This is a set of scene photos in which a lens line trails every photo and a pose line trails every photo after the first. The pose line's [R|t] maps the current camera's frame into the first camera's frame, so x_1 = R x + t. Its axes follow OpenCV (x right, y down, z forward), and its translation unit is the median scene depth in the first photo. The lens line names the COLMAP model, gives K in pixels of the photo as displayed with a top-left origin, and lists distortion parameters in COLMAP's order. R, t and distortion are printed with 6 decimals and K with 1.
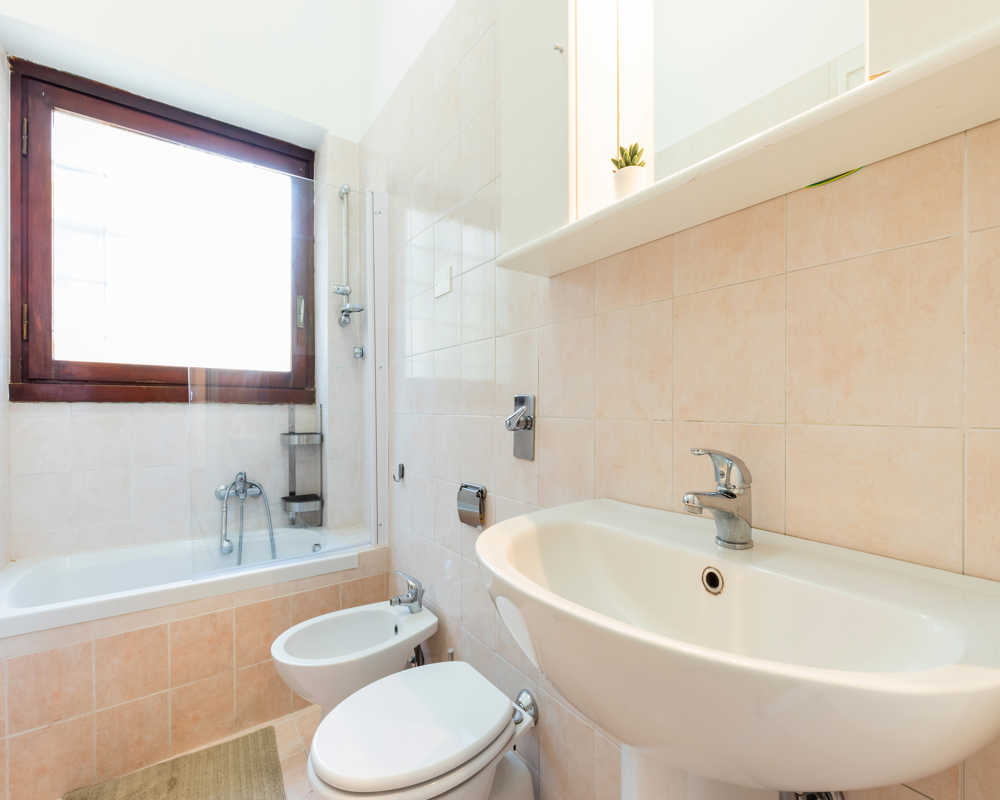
lens RADIAL K [[470.7, 0, 501.2], [0, 470.7, 408.6], [0, 0, 1]] dist [0.004016, -0.001972]
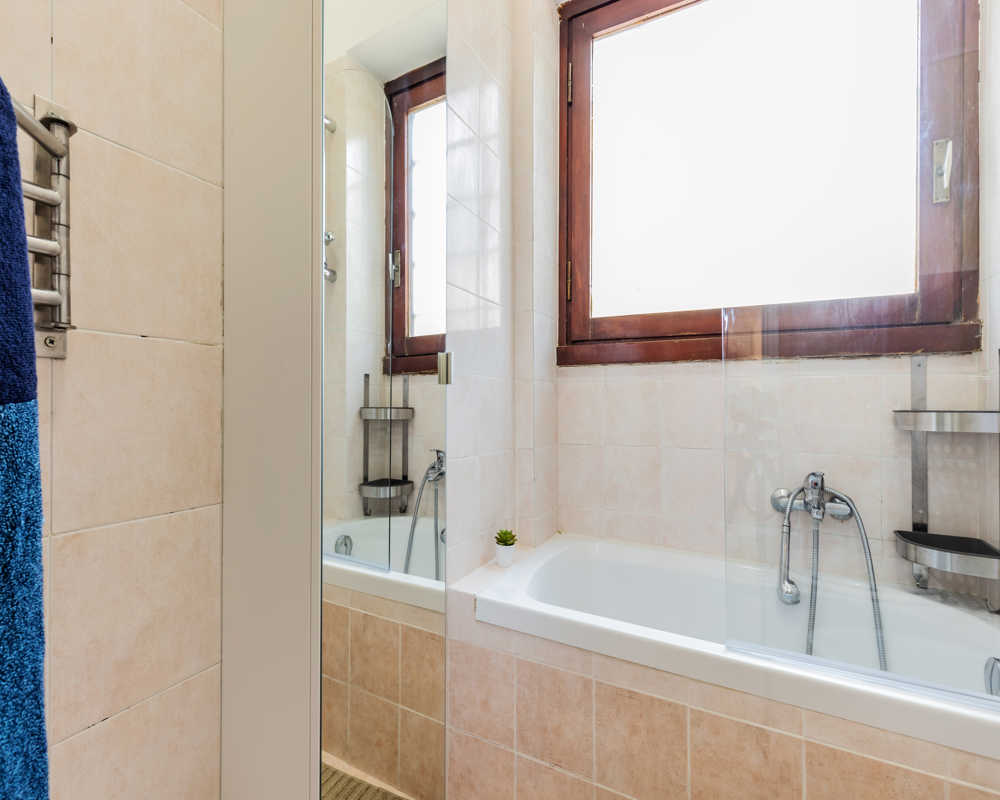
lens RADIAL K [[470.7, 0, 480.8], [0, 470.7, 397.7], [0, 0, 1]] dist [0.004016, -0.001972]
pose [[0.445835, -0.007438, -0.895084, -0.237344], [-0.013377, 0.999798, -0.014971, 0.063395], [0.895015, 0.018649, 0.445645, 0.408823]]
